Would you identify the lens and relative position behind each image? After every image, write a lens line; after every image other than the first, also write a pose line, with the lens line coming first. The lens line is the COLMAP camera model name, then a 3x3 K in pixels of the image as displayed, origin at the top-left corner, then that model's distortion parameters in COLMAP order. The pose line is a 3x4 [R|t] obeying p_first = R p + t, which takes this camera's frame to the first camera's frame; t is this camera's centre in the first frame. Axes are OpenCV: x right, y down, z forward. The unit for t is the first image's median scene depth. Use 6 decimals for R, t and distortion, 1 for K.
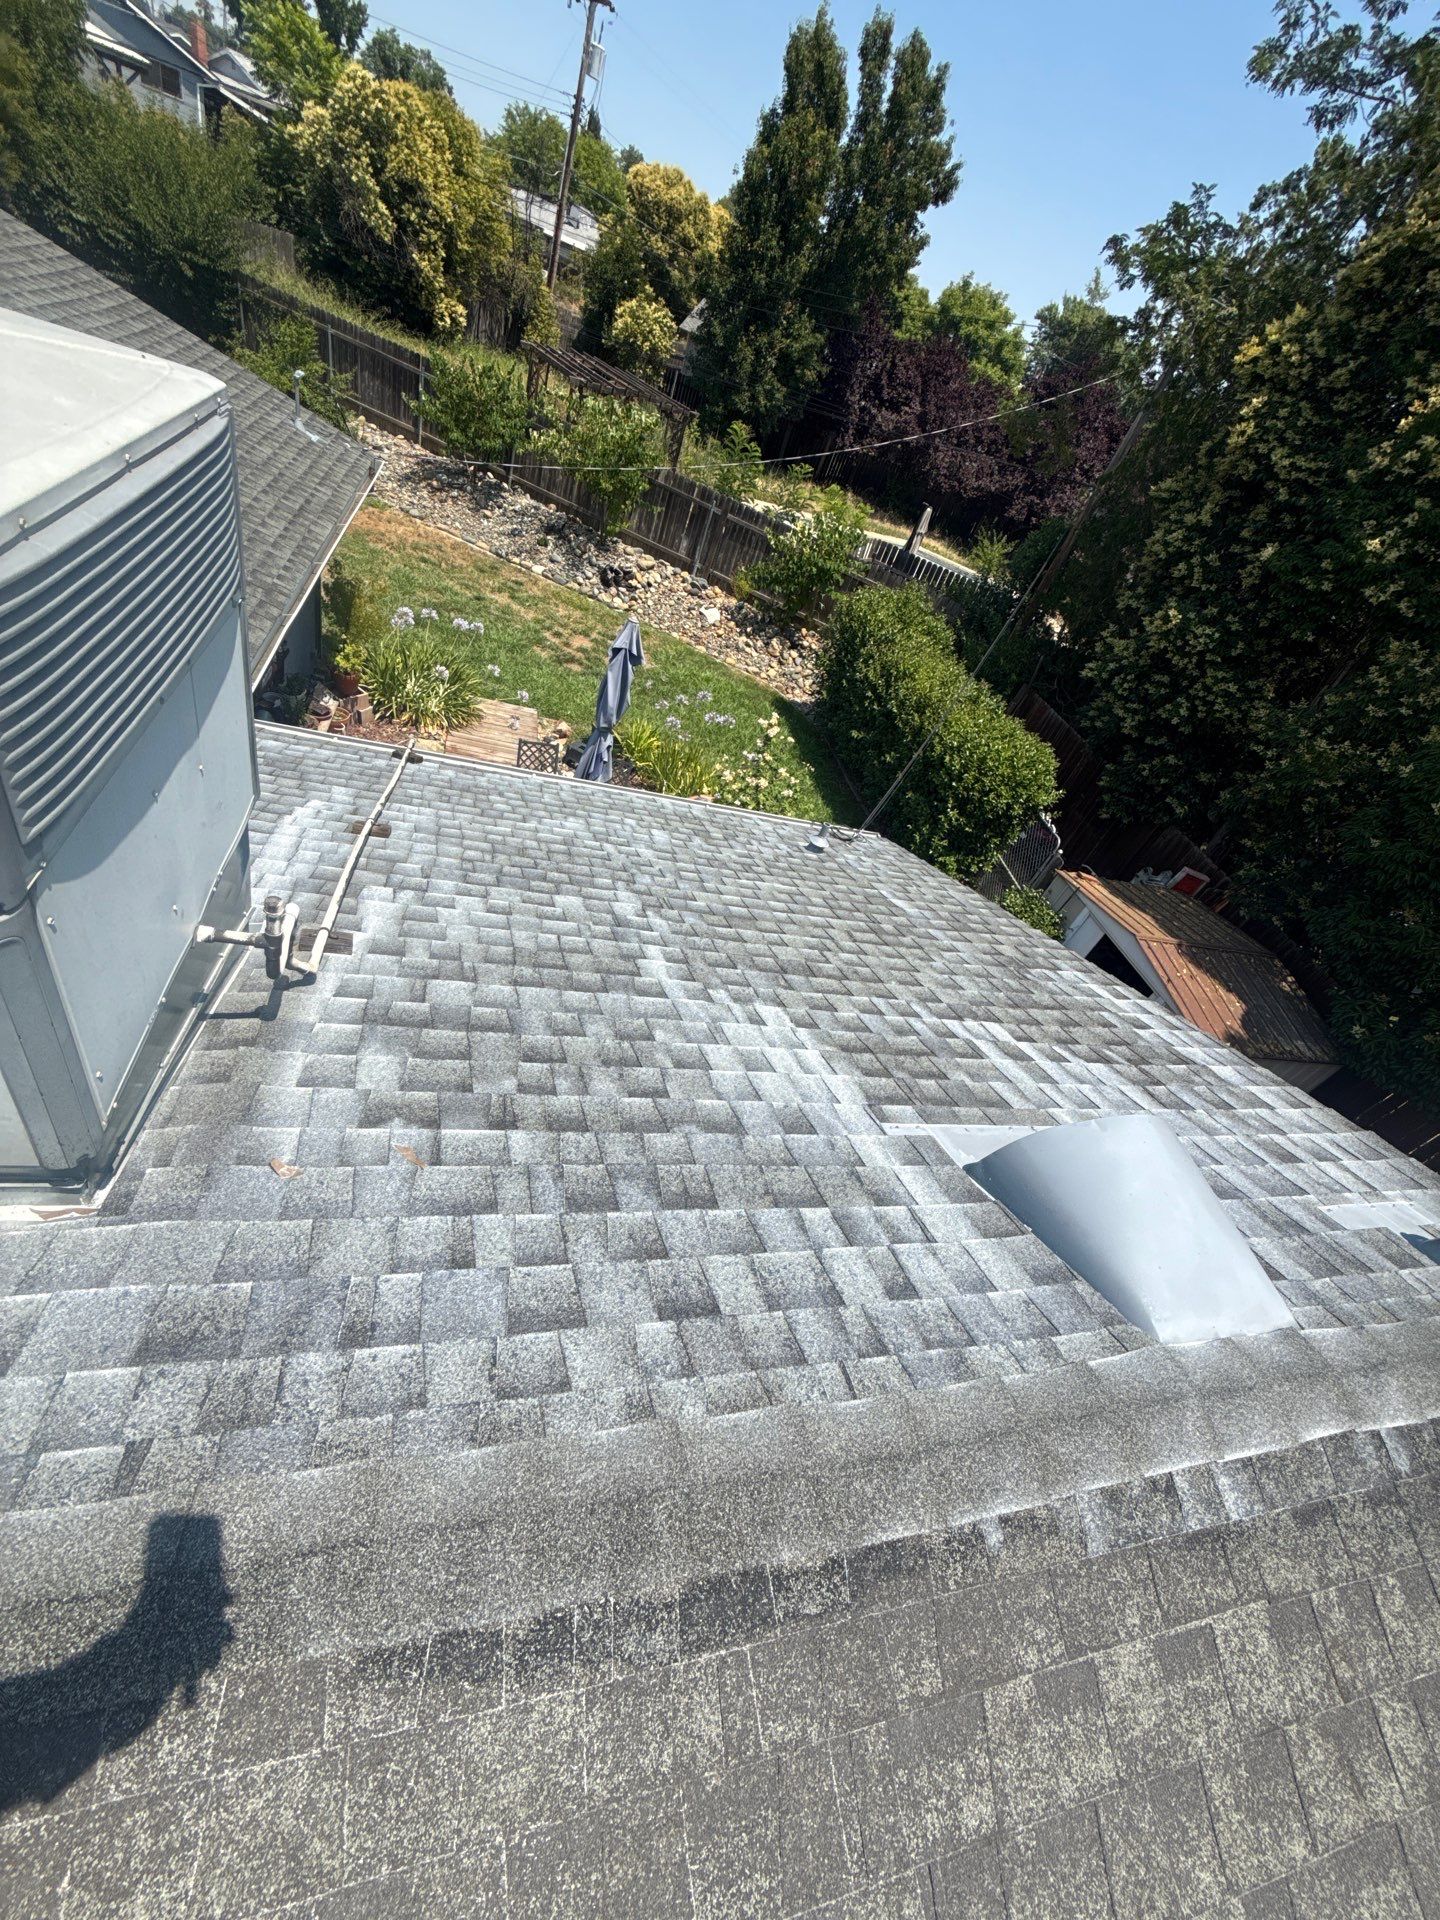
lens RADIAL K [[761.8, 0, 724.3], [0, 761.8, 959.1], [0, 0, 1]] dist [0.000761, -0.000037]
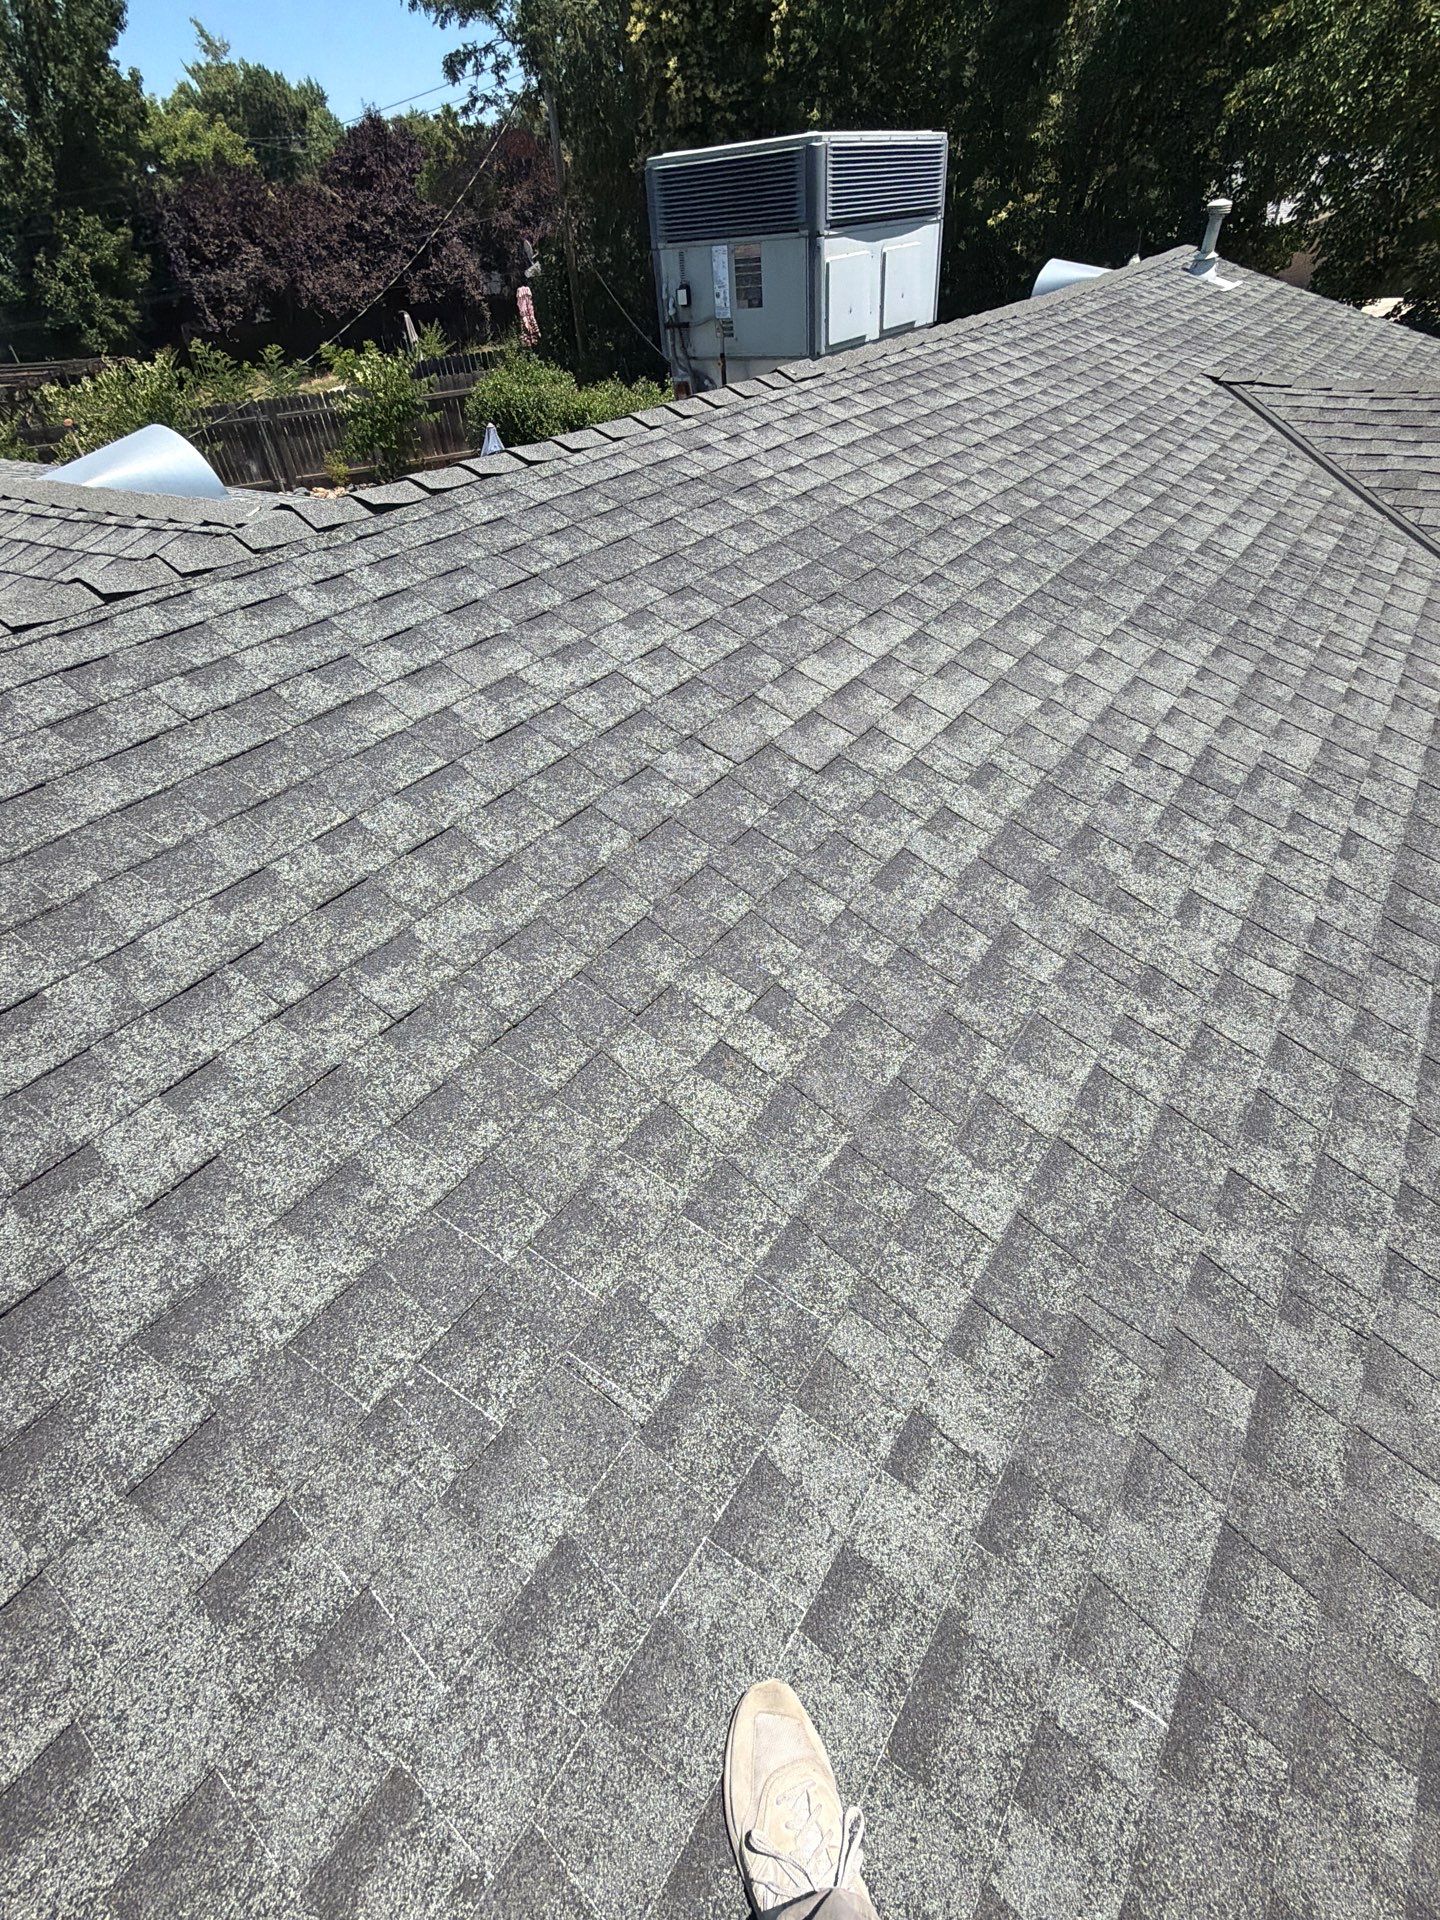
lens RADIAL K [[885.1, 0, 716.6], [0, 885.1, 959.8], [0, 0, 1]] dist [0.001601, -0.000893]
pose [[0.677062, -0.691319, 0.252318, -0.280235], [0.665894, 0.721472, 0.189903, 0.056228], [-0.313324, 0.039441, 0.948827, -0.161871]]
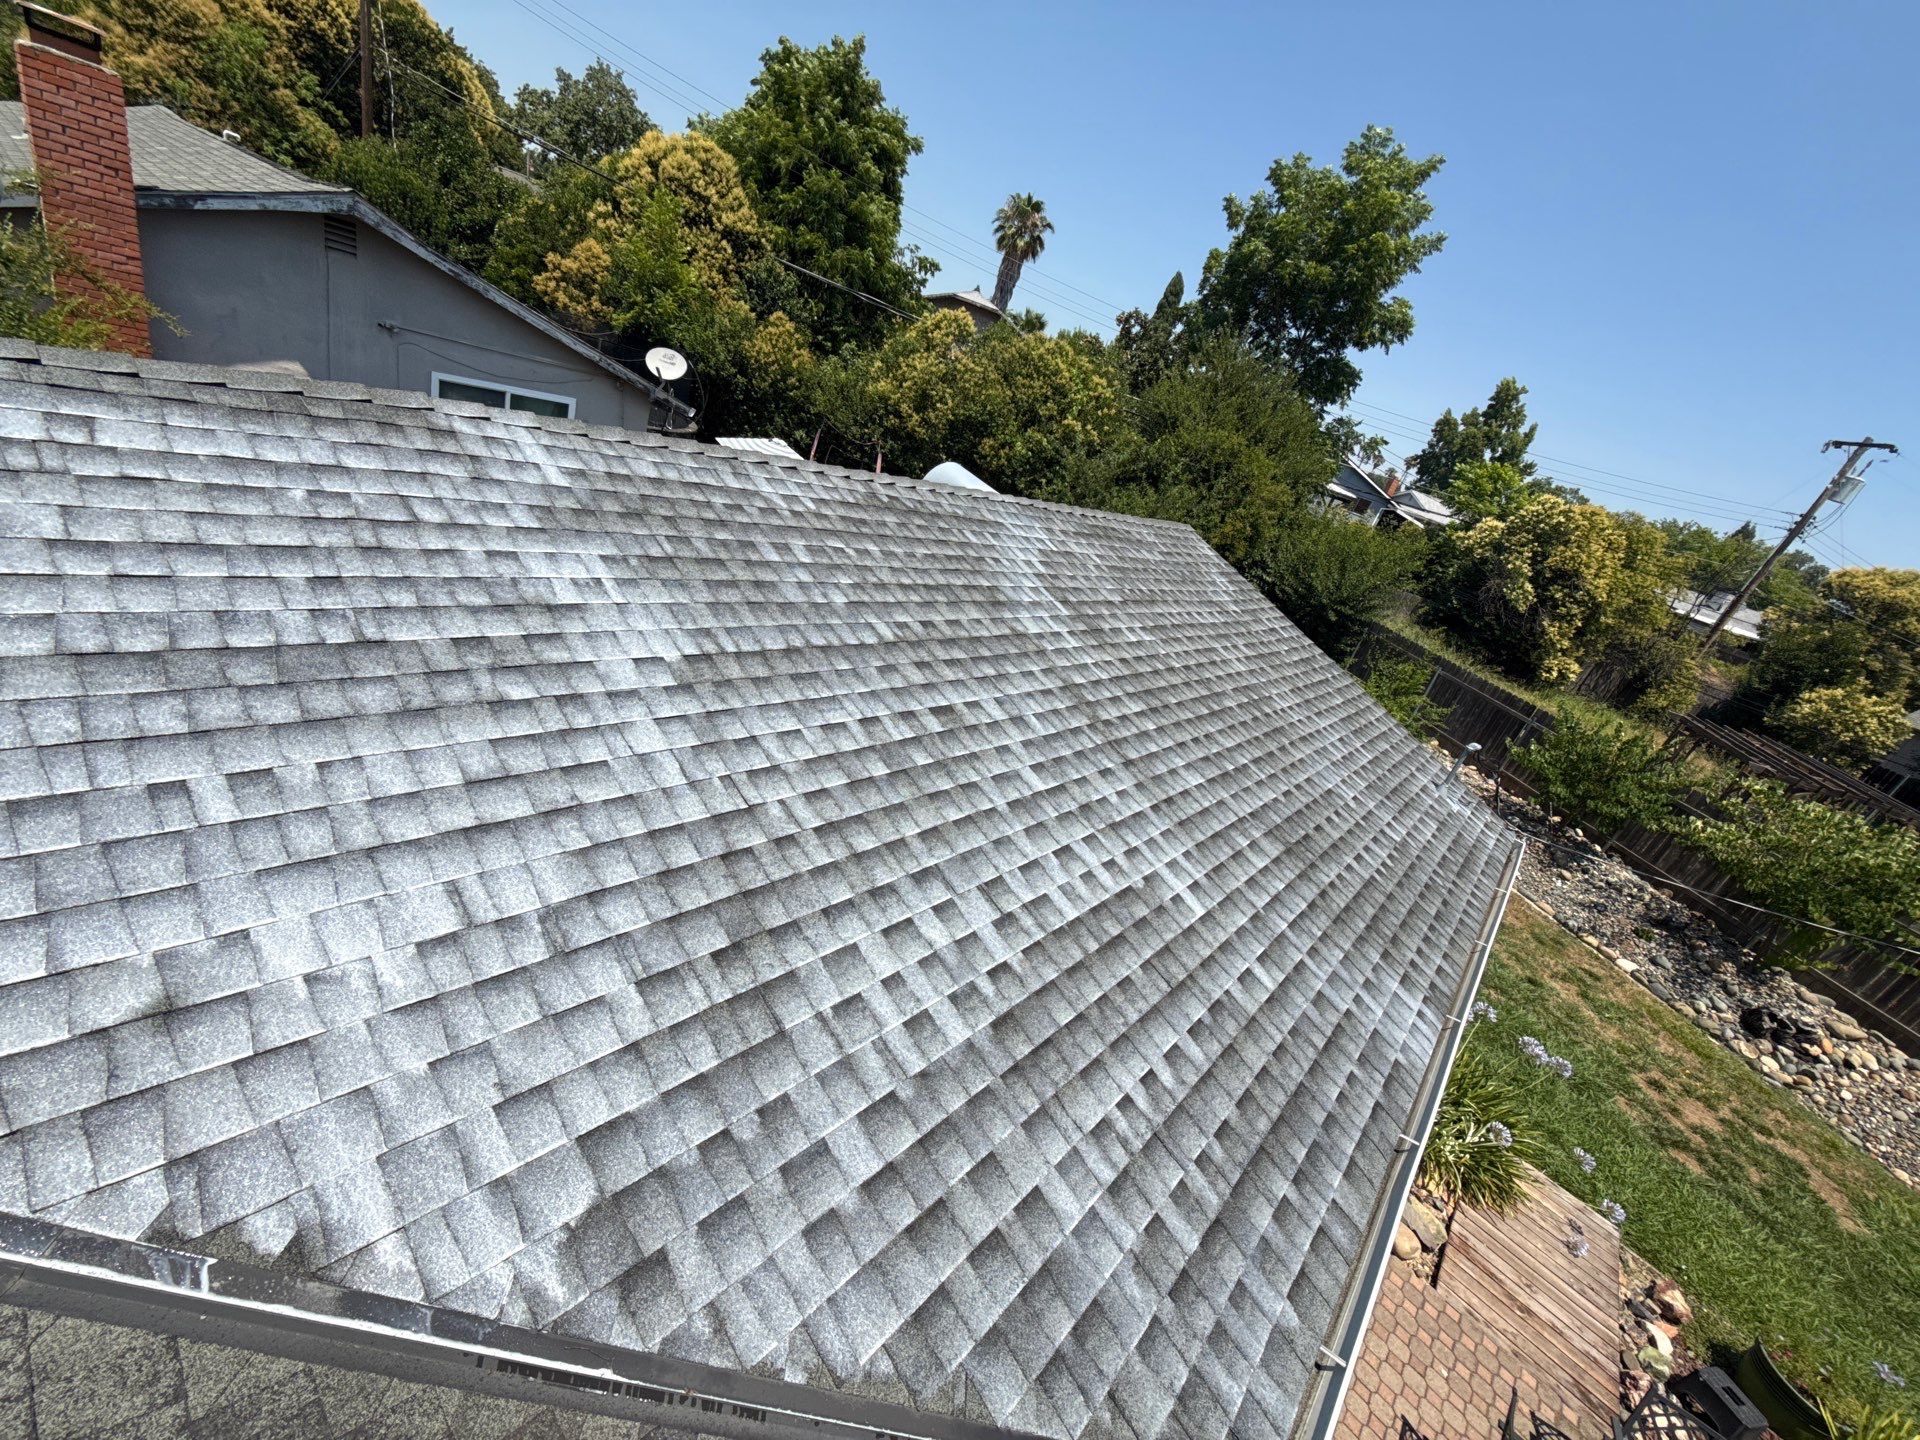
lens RADIAL K [[761.8, 0, 960.7], [0, 761.8, 722.8], [0, 0, 1]] dist [0.000761, -0.000037]
pose [[0.627210, 0.208157, -0.750519, -0.105107], [-0.585483, 0.761496, -0.278088, -0.084520], [0.513631, 0.613835, 0.599491, 0.075249]]
